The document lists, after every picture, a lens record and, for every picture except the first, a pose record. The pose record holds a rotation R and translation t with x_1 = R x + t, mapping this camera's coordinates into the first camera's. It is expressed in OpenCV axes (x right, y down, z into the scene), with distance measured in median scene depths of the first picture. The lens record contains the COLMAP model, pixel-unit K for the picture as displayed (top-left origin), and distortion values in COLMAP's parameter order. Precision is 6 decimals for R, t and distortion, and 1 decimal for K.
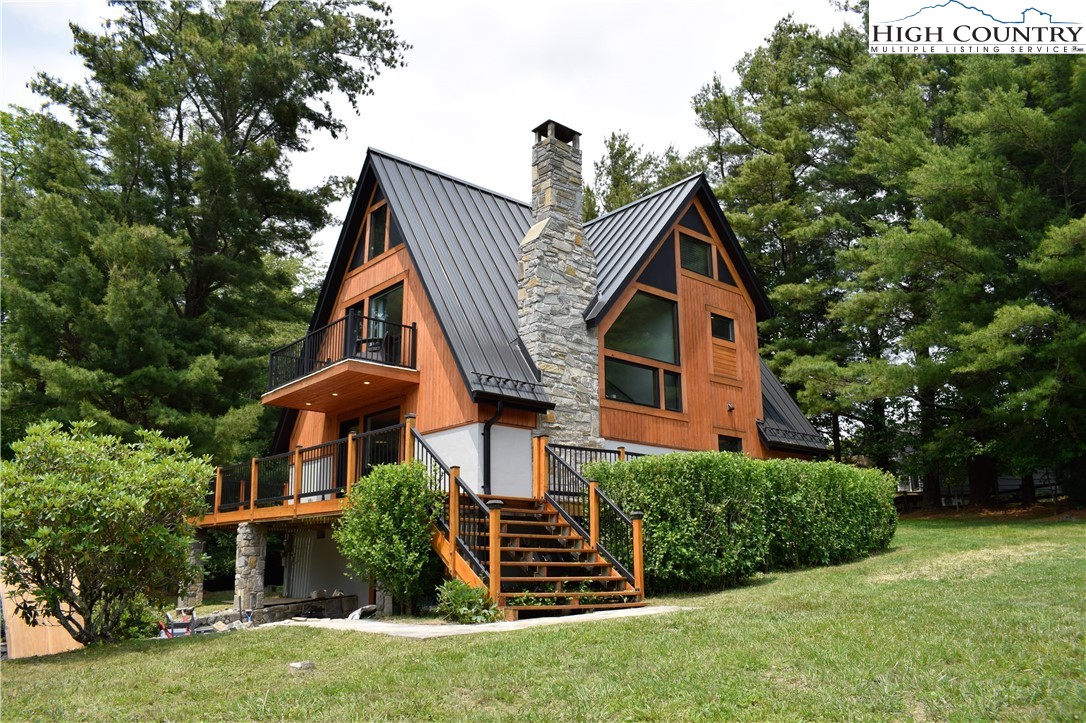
lens RADIAL K [[847.5, 0, 543.7], [0, 847.5, 358.9], [0, 0, 1]] dist [-0.101214, 0.023581]
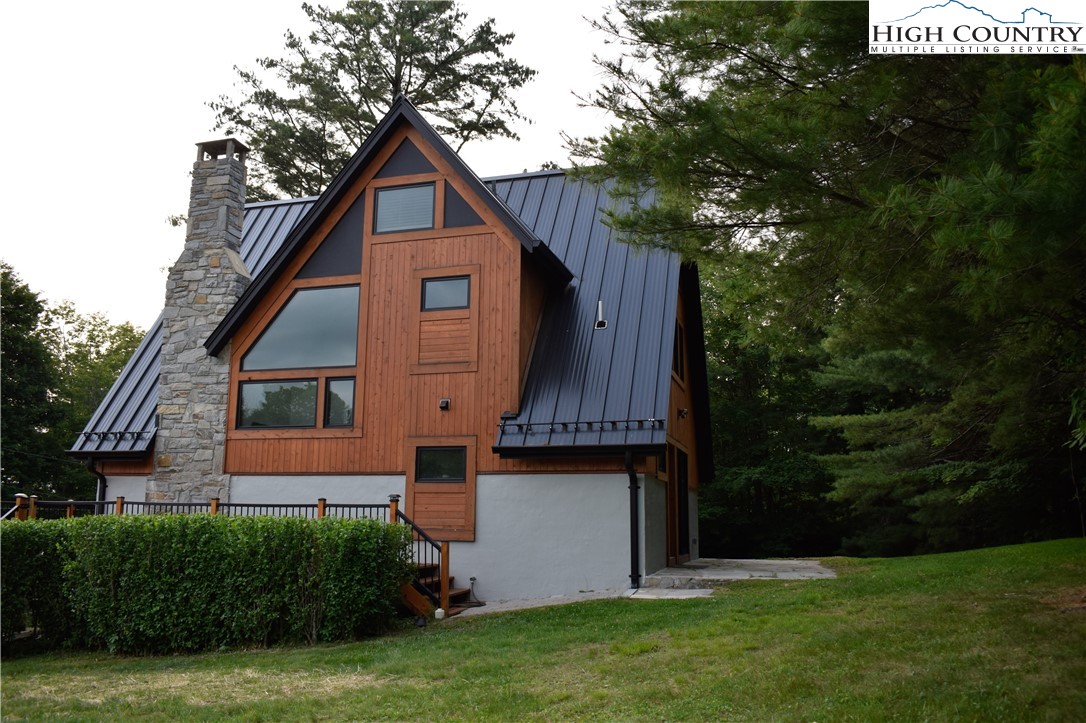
lens RADIAL K [[847.5, 0, 548.5], [0, 847.5, 376.7], [0, 0, 1]] dist [-0.101214, 0.023581]
pose [[0.553723, -0.130729, -0.822375, 0.936081], [0.199851, 0.979598, -0.021158, 0.072660], [0.808363, -0.152637, 0.568552, 0.727080]]
